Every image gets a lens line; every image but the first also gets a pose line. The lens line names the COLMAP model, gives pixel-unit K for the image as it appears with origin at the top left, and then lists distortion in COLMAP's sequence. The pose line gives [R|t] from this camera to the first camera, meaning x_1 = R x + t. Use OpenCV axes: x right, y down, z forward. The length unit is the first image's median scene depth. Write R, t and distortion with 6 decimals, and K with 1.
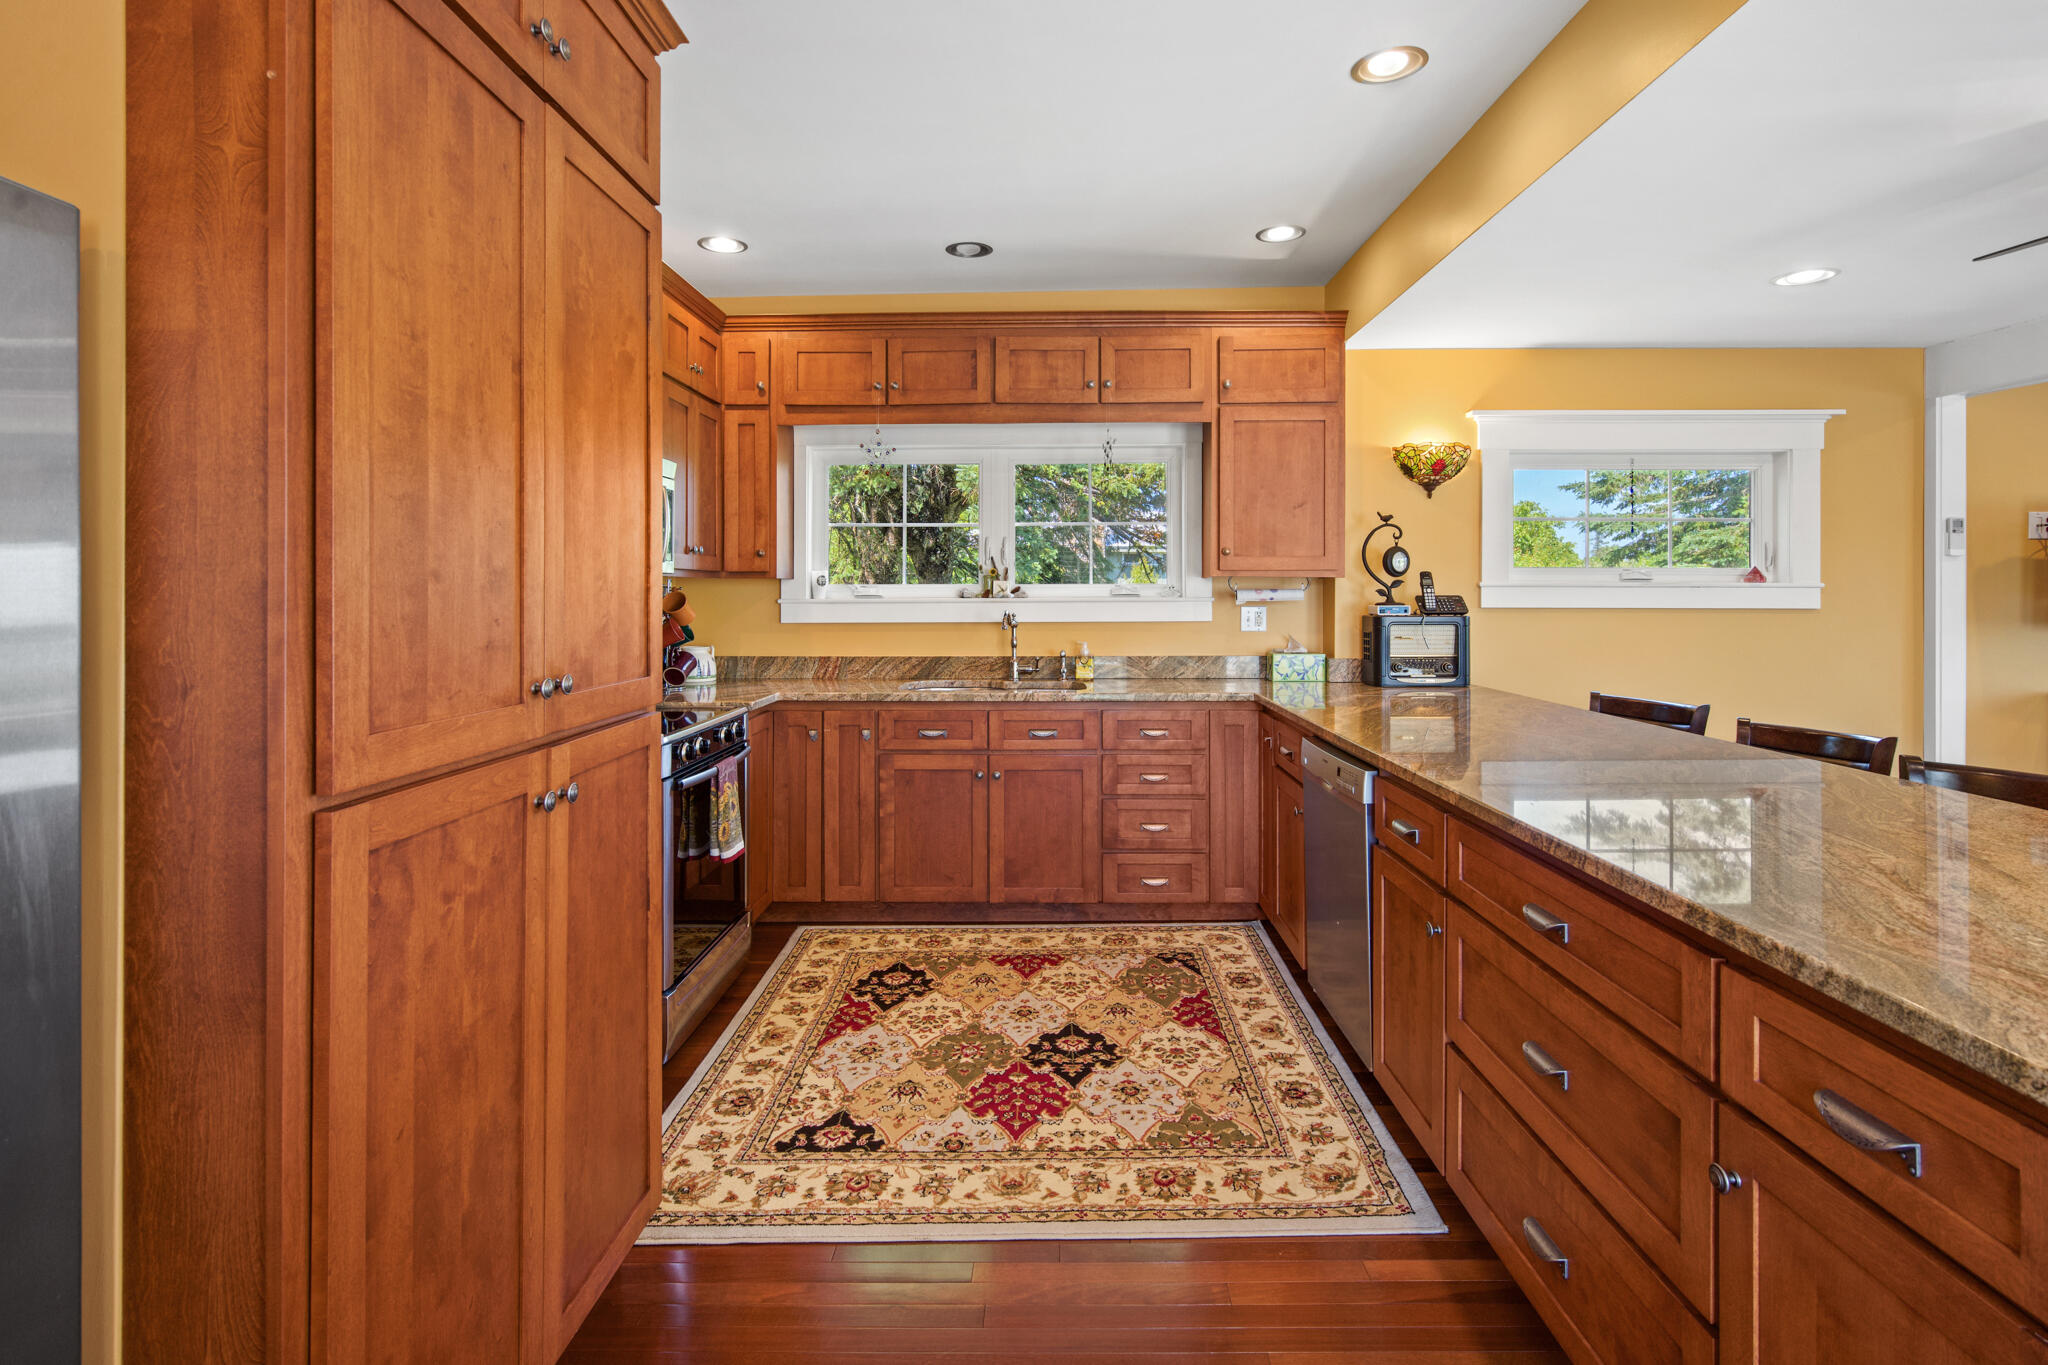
lens RADIAL K [[989.7, 0, 1042.1], [0, 989.7, 593.5], [0, 0, 1]] dist [-0.001457, 0.000253]
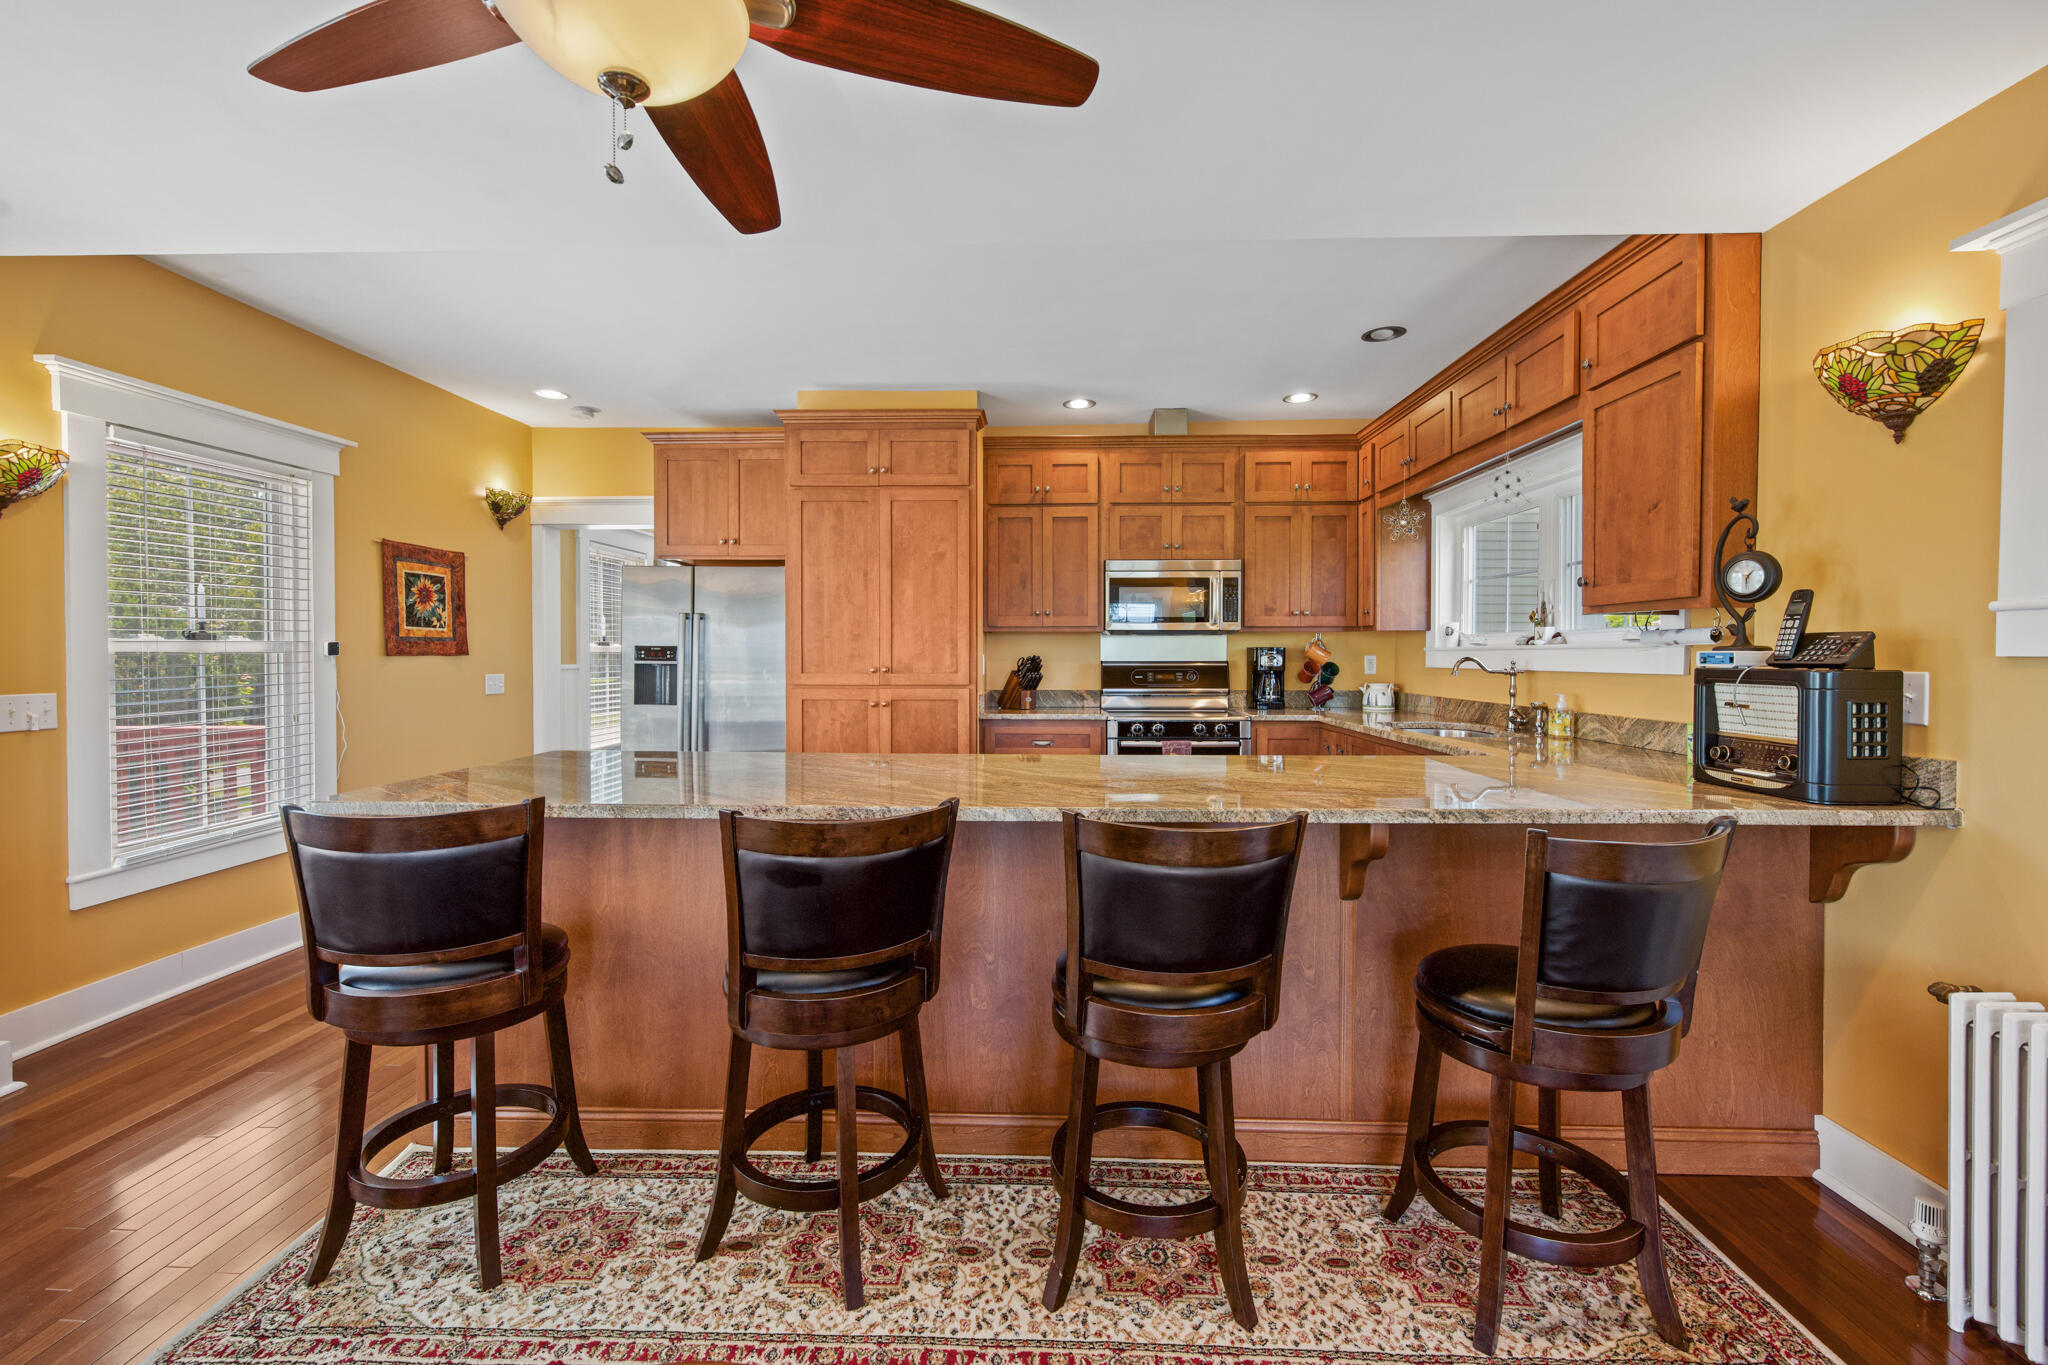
lens RADIAL K [[890.5, 0, 1025.3], [0, 890.5, 670.2], [0, 0, 1]] dist [0.000007, -0.000014]
pose [[-0.025521, 0.021960, -0.999433, 0.901858], [-0.000646, 0.999758, 0.021984, 0.011680], [0.999674, 0.001207, -0.025501, 0.580970]]
